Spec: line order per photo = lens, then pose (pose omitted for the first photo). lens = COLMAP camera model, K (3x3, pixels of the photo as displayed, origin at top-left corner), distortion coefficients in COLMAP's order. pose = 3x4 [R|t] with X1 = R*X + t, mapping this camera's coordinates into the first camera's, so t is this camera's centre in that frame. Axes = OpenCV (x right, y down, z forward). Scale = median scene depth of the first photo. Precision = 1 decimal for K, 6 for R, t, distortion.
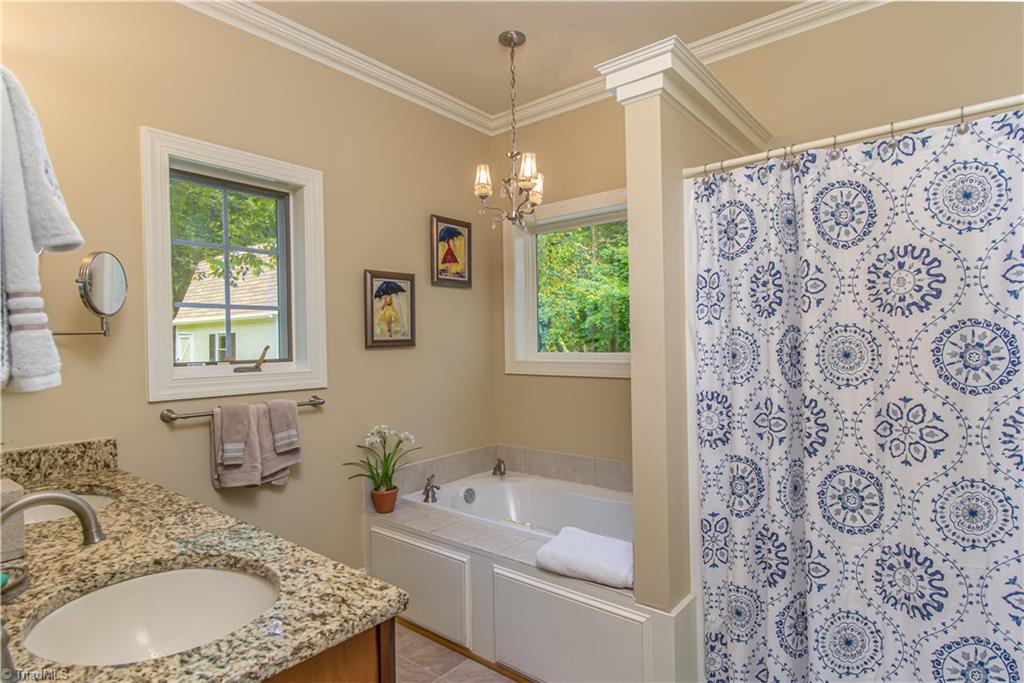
lens RADIAL K [[542.7, 0, 518.5], [0, 542.7, 342.3], [0, 0, 1]] dist [0.001484, 0.000608]
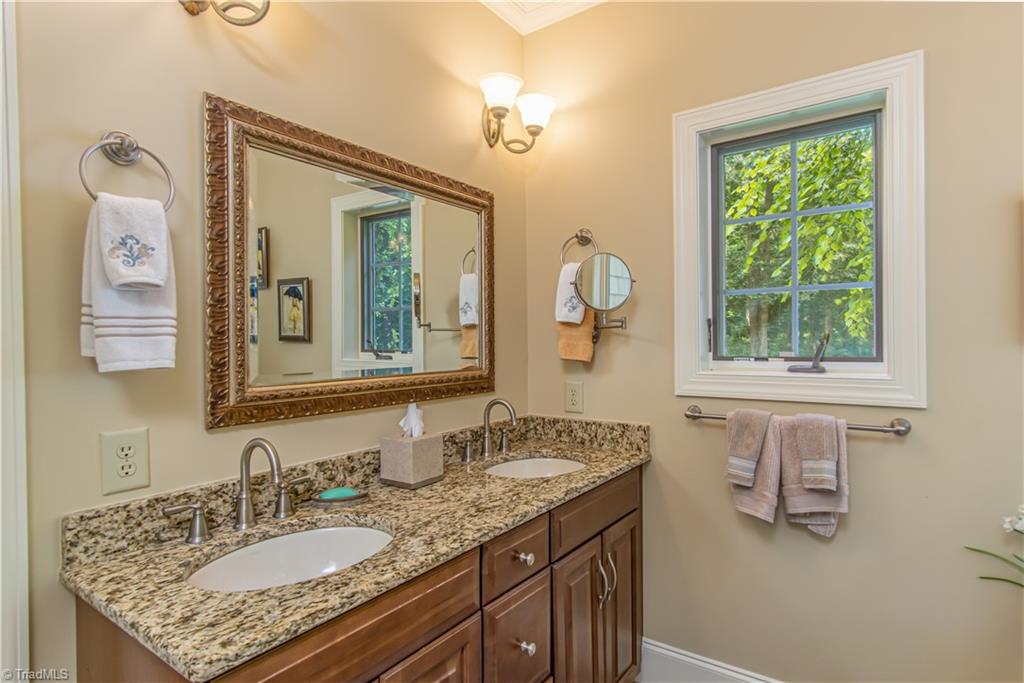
lens RADIAL K [[542.7, 0, 518.5], [0, 542.7, 342.3], [0, 0, 1]] dist [0.001484, 0.000608]
pose [[0.064169, 0.020397, -0.997731, 0.445284], [0.009093, 0.999738, 0.021023, -0.013803], [0.997898, -0.010421, 0.063966, 1.046400]]
